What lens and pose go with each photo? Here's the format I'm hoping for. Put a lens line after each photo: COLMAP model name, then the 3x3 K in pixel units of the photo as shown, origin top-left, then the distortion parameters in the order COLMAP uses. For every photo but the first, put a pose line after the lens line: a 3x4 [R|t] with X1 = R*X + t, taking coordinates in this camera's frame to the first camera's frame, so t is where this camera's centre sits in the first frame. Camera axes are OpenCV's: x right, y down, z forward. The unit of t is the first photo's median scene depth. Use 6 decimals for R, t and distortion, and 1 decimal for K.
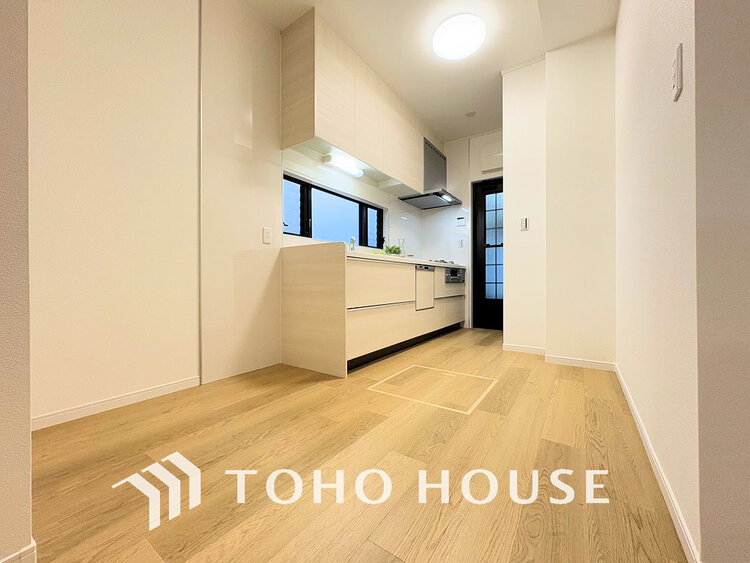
lens RADIAL K [[298.6, 0, 375.9], [0, 298.6, 280.9], [0, 0, 1]] dist [-0.002799, -0.000292]
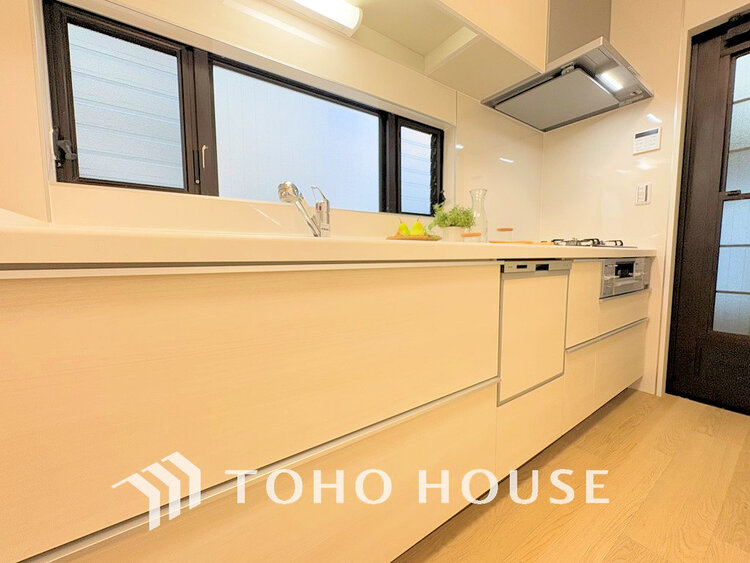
lens RADIAL K [[298.6, 0, 373.6], [0, 298.6, 281.8], [0, 0, 1]] dist [-0.002799, -0.000292]
pose [[0.932785, 0.026168, -0.359481, 0.097484], [0.003636, 0.996627, 0.081983, -0.046514], [0.360414, -0.077780, 0.929544, 0.534402]]
